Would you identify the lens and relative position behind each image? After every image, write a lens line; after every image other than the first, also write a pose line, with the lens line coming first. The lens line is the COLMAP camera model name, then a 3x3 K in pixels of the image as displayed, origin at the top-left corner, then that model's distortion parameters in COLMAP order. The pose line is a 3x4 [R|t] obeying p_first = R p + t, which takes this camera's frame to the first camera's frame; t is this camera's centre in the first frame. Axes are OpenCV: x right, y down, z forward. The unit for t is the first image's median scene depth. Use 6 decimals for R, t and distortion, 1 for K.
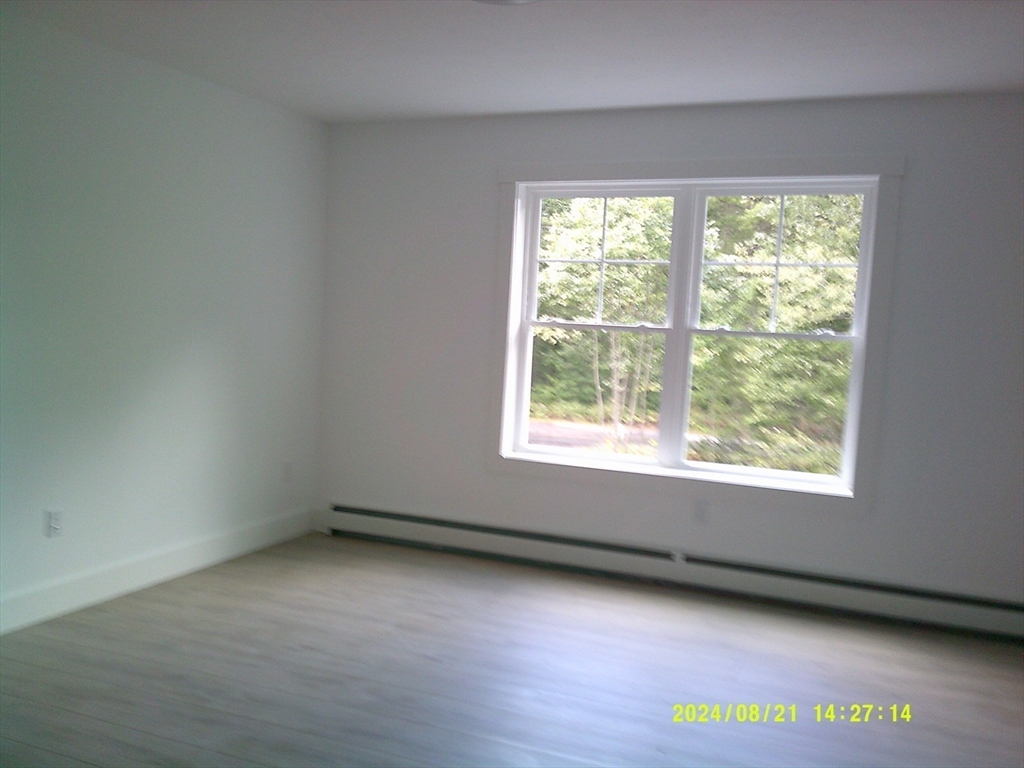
lens RADIAL K [[797.5, 0, 435.1], [0, 797.5, 384.6], [0, 0, 1]] dist [0.003034, 0.090855]
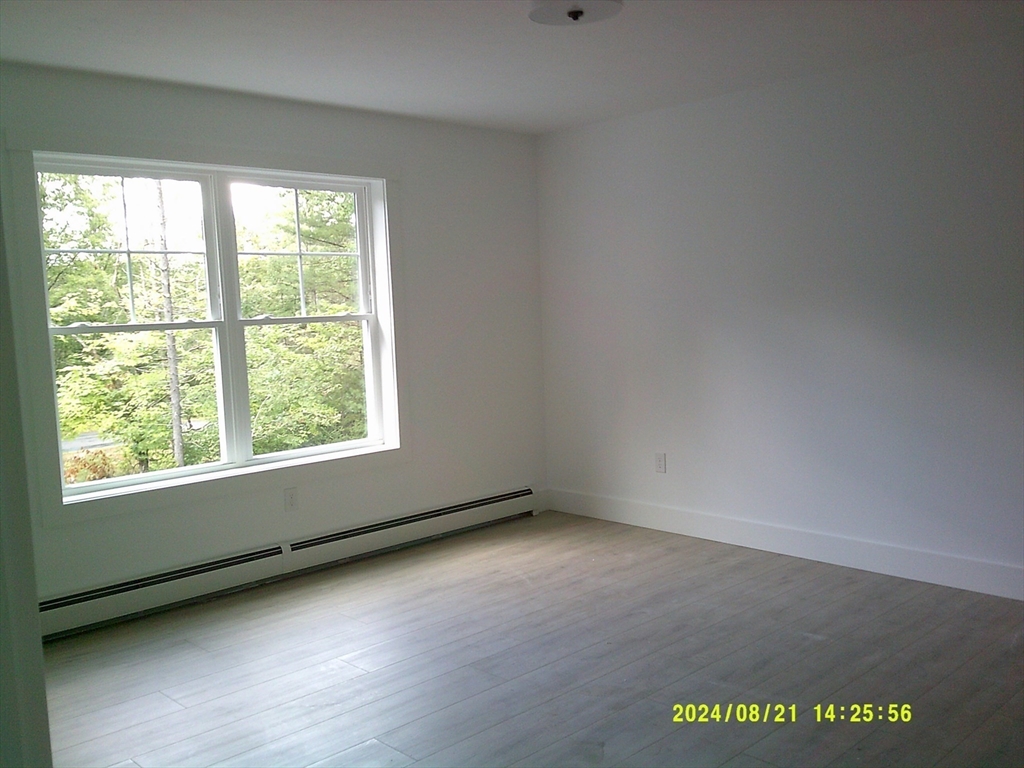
lens RADIAL K [[937.2, 0, 491.9], [0, 937.2, 384.4], [0, 0, 1]] dist [0.111375, -0.194260]
pose [[0.439467, -0.138051, 0.887587, -0.671061], [0.140885, 0.986483, 0.083677, -0.053976], [-0.887142, 0.088274, 0.452976, 0.248488]]
